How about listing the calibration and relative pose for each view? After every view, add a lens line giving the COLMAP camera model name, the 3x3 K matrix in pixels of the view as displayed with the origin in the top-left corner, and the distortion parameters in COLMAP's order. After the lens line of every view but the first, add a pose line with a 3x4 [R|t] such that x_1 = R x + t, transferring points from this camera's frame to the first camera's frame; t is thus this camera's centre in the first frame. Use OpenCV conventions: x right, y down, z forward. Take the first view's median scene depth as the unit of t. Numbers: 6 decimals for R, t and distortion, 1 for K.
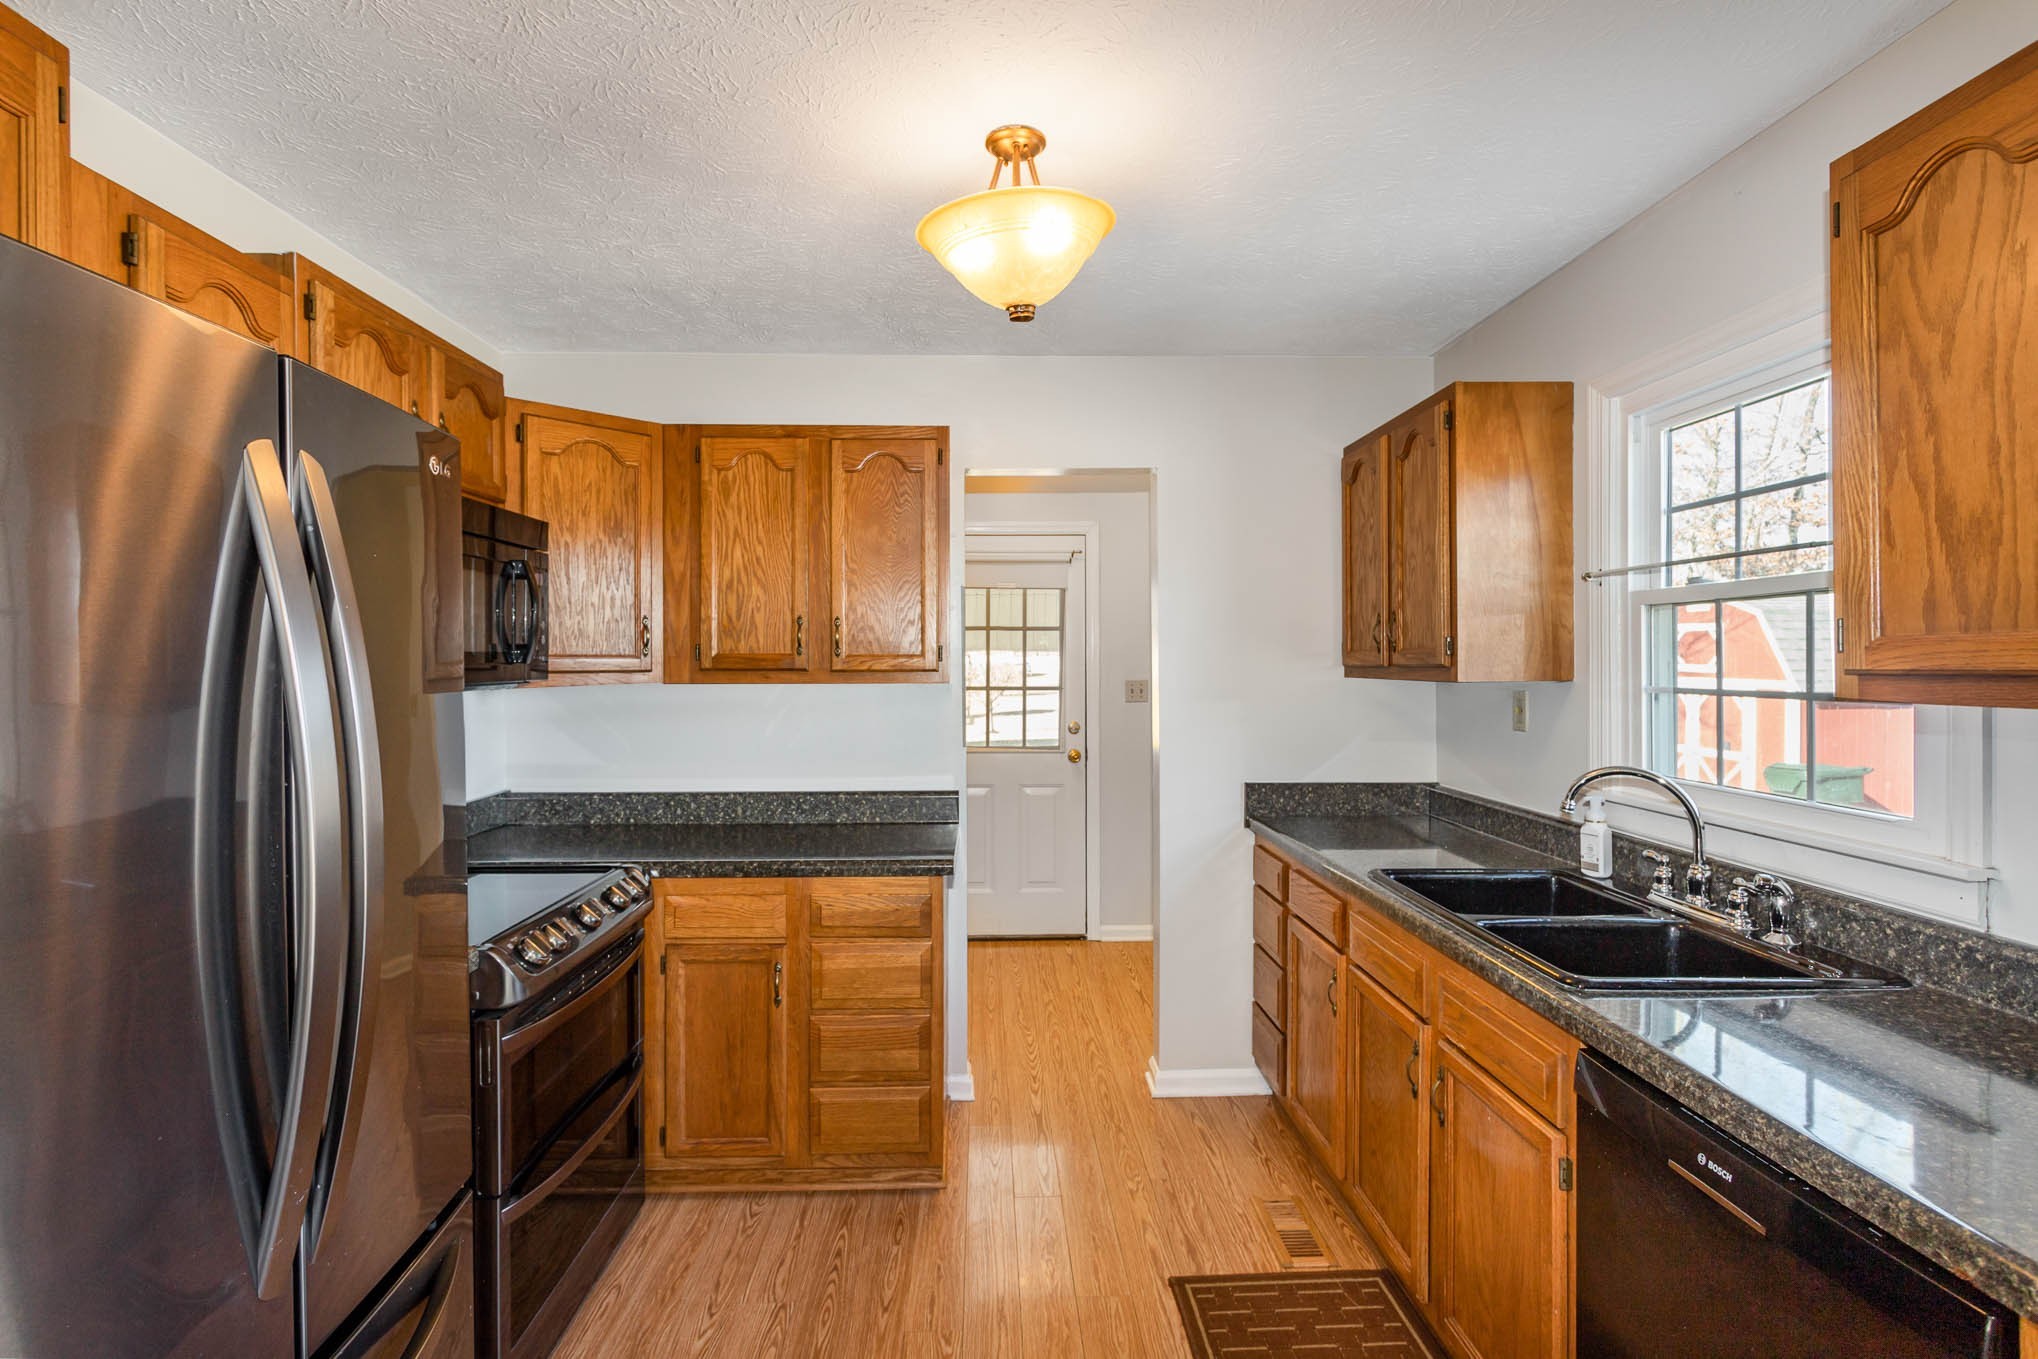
lens RADIAL K [[998.7, 0, 1018.4], [0, 998.7, 666.8], [0, 0, 1]] dist [-0.018467, 0.015066]
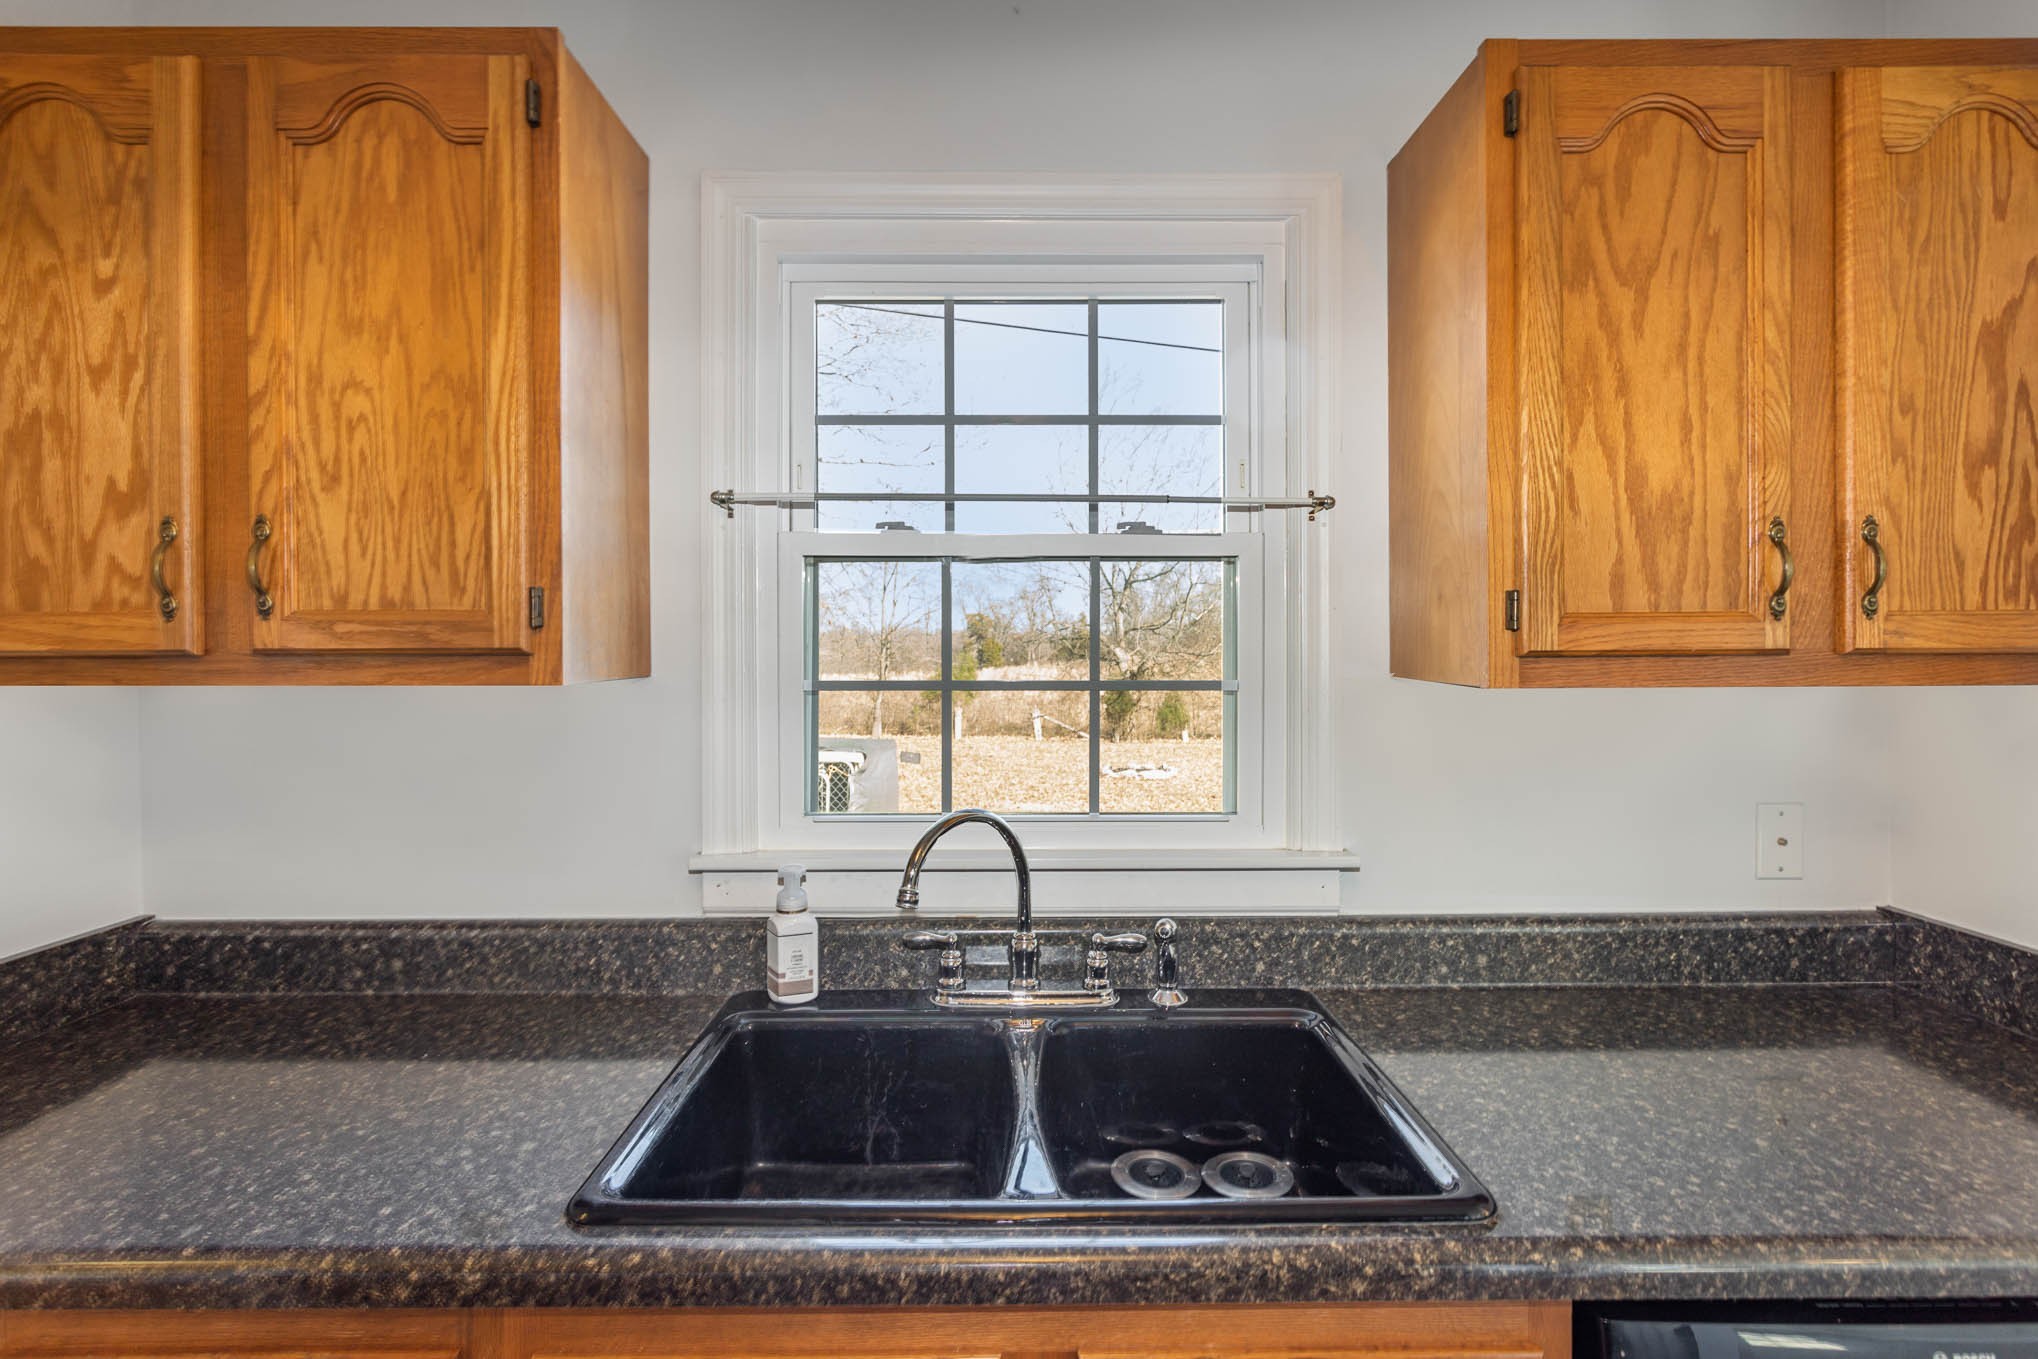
lens RADIAL K [[998.7, 0, 1018.4], [0, 998.7, 666.8], [0, 0, 1]] dist [-0.018467, 0.015066]
pose [[0.027774, -0.017707, 0.999457, -0.030485], [0.007212, 0.999821, 0.017513, -0.001348], [-0.999588, 0.006721, 0.027896, 1.509425]]
